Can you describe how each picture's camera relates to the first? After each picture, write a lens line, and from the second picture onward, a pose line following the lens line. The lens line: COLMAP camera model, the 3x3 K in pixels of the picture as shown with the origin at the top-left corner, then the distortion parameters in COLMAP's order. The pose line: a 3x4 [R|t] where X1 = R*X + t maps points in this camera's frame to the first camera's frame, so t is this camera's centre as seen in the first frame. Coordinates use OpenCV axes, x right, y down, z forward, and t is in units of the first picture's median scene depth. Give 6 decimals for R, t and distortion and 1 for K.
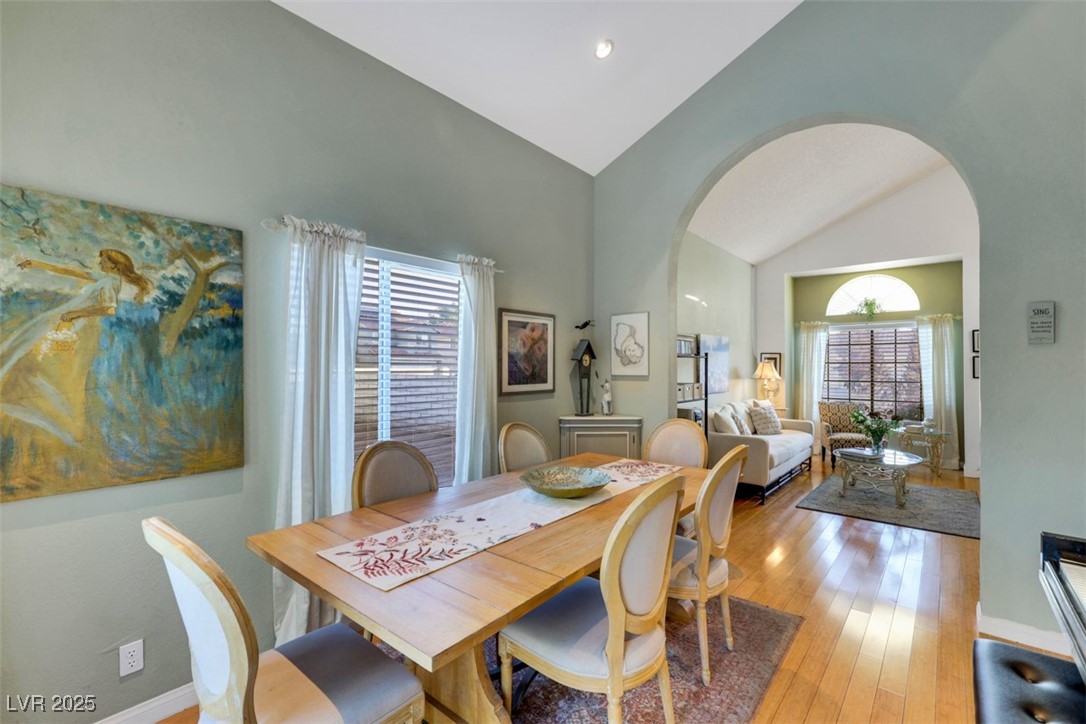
lens RADIAL K [[479.0, 0, 542.9], [0, 479.0, 364.0], [0, 0, 1]] dist [0.003108, 0.000805]
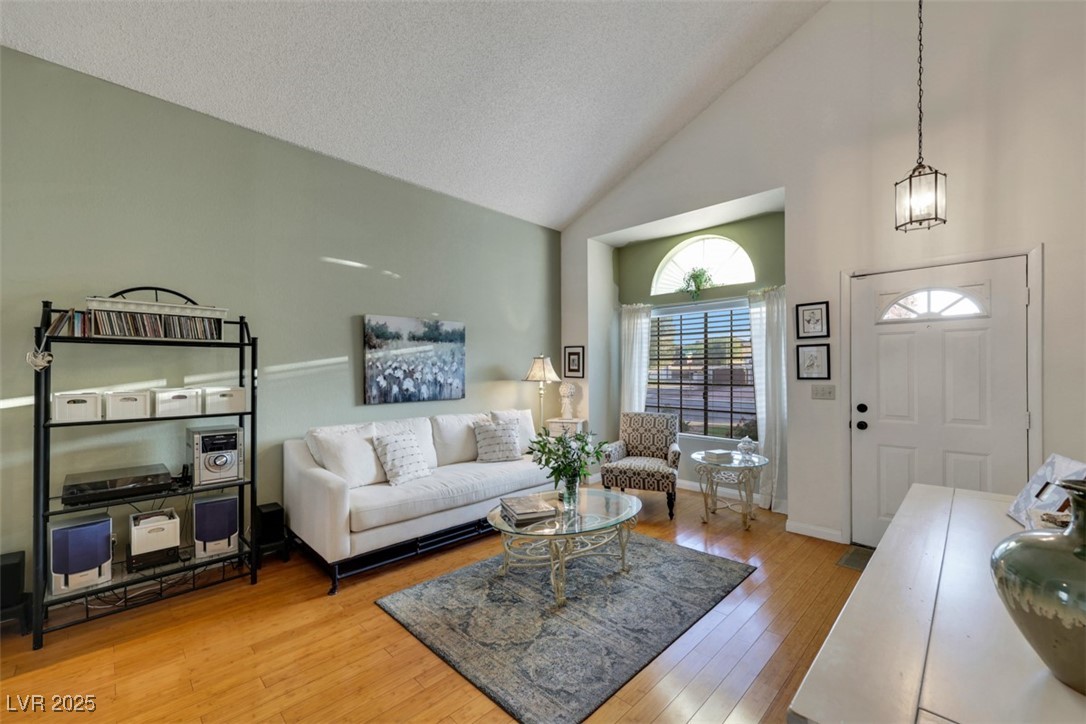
lens RADIAL K [[441.0, 0, 539.2], [0, 441.0, 373.1], [0, 0, 1]] dist [0.002160, -0.000492]
pose [[0.996114, -0.001423, -0.088057, 0.571279], [0.002640, 0.999903, 0.013711, 0.011318], [0.088029, -0.013891, 0.996021, 0.362946]]
